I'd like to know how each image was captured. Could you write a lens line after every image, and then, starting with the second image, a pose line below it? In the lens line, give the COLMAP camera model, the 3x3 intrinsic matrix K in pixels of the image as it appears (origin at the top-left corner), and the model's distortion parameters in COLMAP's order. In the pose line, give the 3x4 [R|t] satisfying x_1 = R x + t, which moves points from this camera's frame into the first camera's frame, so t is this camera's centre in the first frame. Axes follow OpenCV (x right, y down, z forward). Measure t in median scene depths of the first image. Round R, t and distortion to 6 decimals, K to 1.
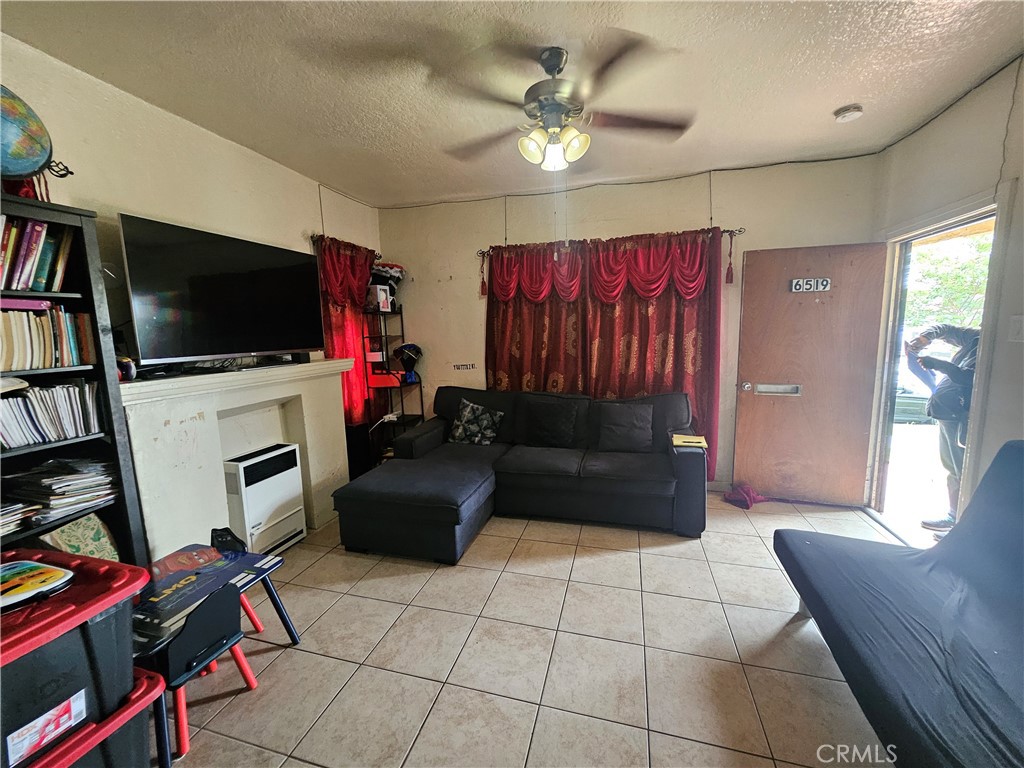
lens RADIAL K [[402.8, 0, 512.0], [0, 402.8, 387.0], [0, 0, 1]] dist [-0.006870, 0.000668]
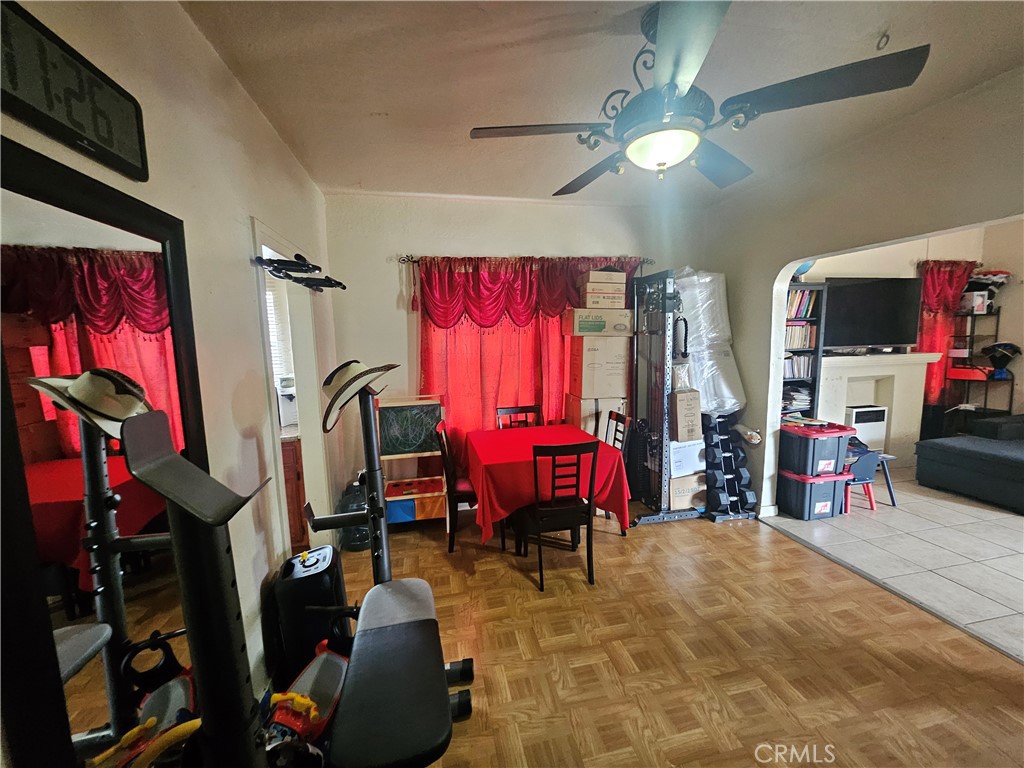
lens RADIAL K [[402.8, 0, 513.0], [0, 402.8, 383.2], [0, 0, 1]] dist [-0.006870, 0.000668]
pose [[0.463316, 0.119748, -0.878065, 0.099619], [-0.113234, 0.990706, 0.075361, 0.078133], [0.878929, 0.064511, 0.472569, -0.752749]]
